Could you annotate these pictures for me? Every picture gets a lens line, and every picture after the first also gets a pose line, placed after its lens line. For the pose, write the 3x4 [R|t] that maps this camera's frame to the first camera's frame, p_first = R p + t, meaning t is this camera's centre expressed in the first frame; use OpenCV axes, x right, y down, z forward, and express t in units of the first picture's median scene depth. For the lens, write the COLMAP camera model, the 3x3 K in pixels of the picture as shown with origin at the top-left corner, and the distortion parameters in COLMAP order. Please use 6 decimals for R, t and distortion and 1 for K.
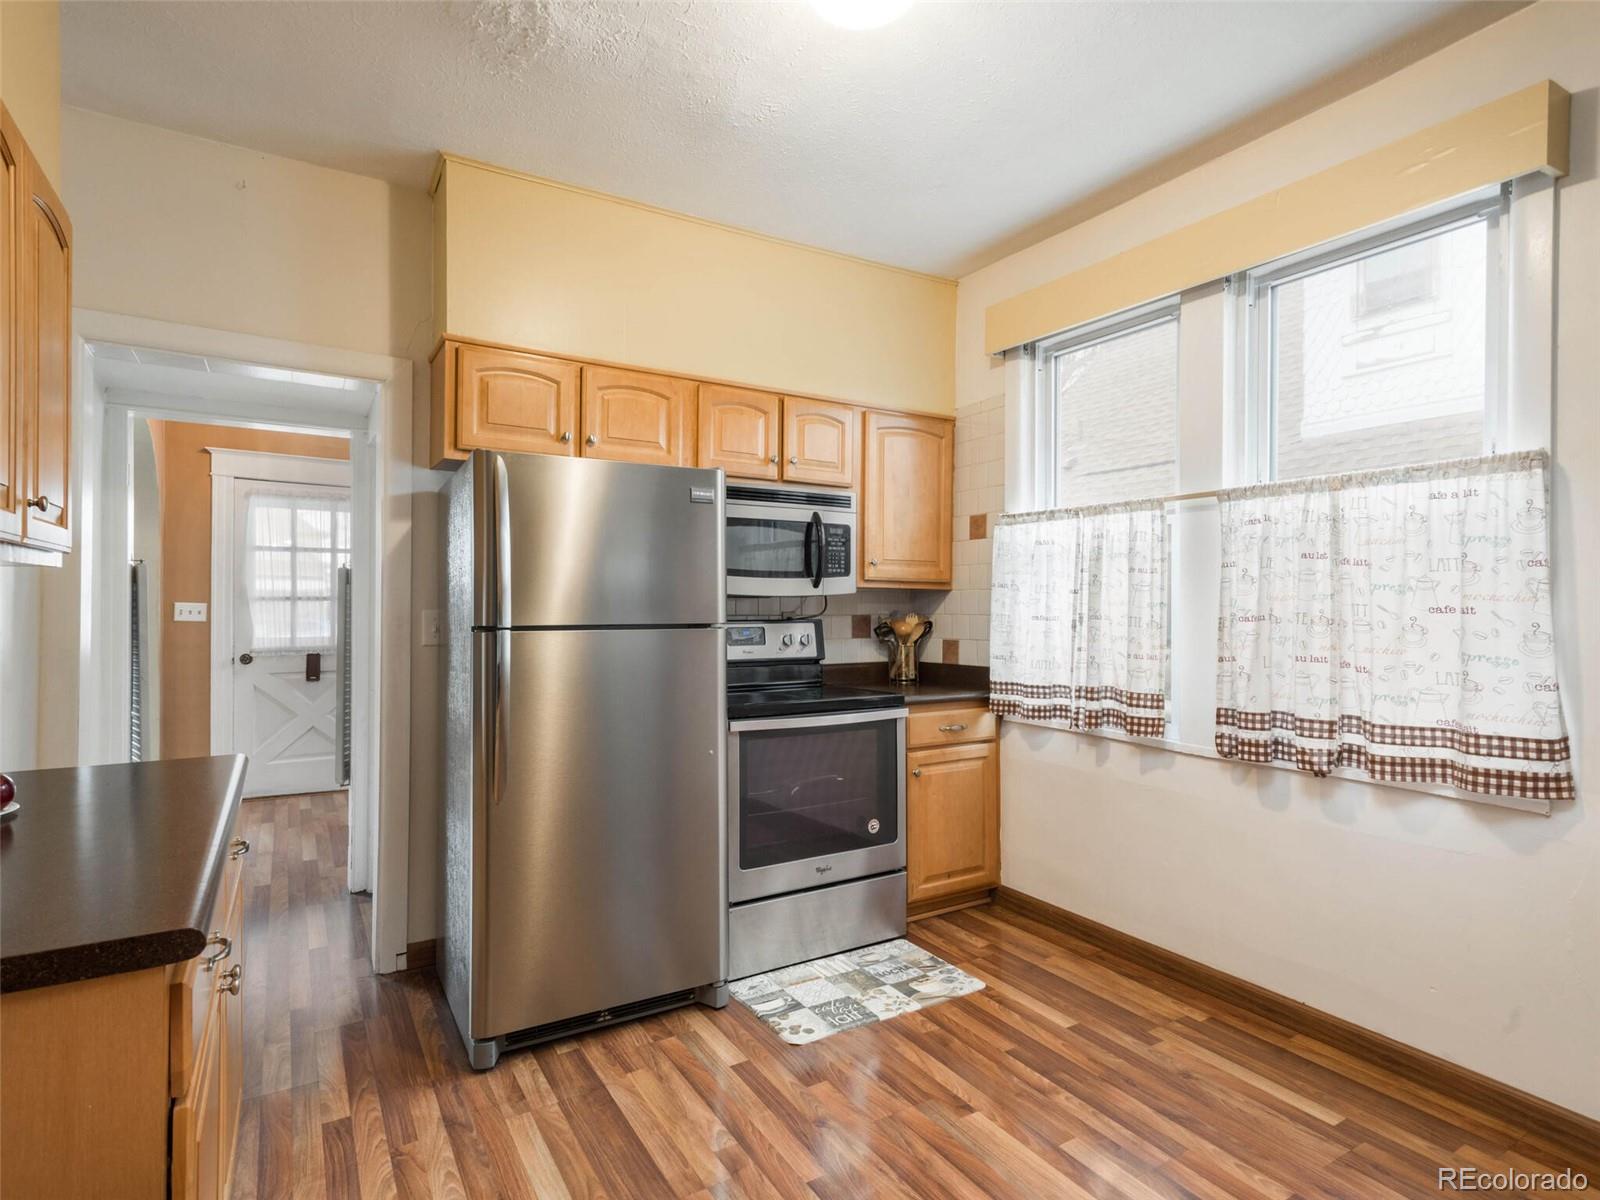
lens RADIAL K [[842.7, 0, 789.9], [0, 842.7, 603.1], [0, 0, 1]] dist [0.012914, -0.001436]
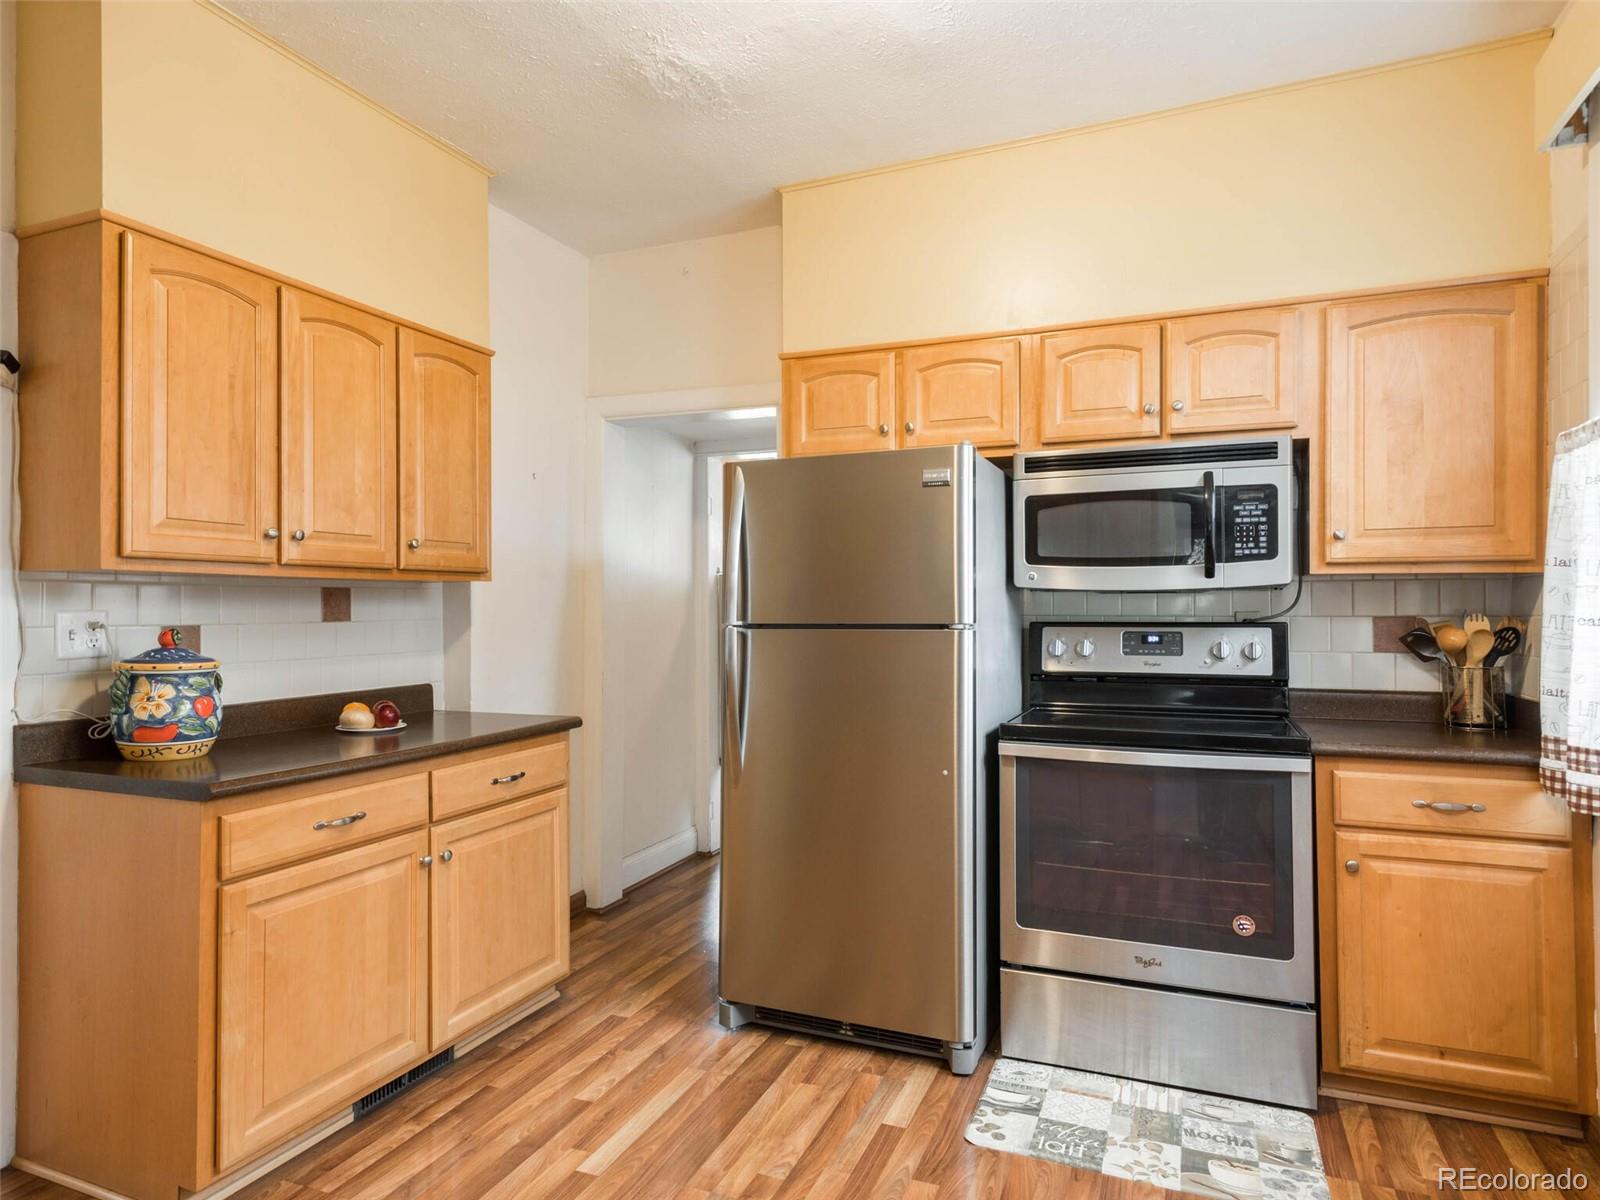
lens RADIAL K [[977.2, 0, 800.0], [0, 977.2, 600.0], [0, 0, 1]] dist [0.035679, -0.020458]
pose [[0.589049, -0.010156, -0.808034, 0.566400], [0.006848, 0.999948, -0.007576, 0.005685], [0.808068, -0.001071, 0.589088, 0.255702]]
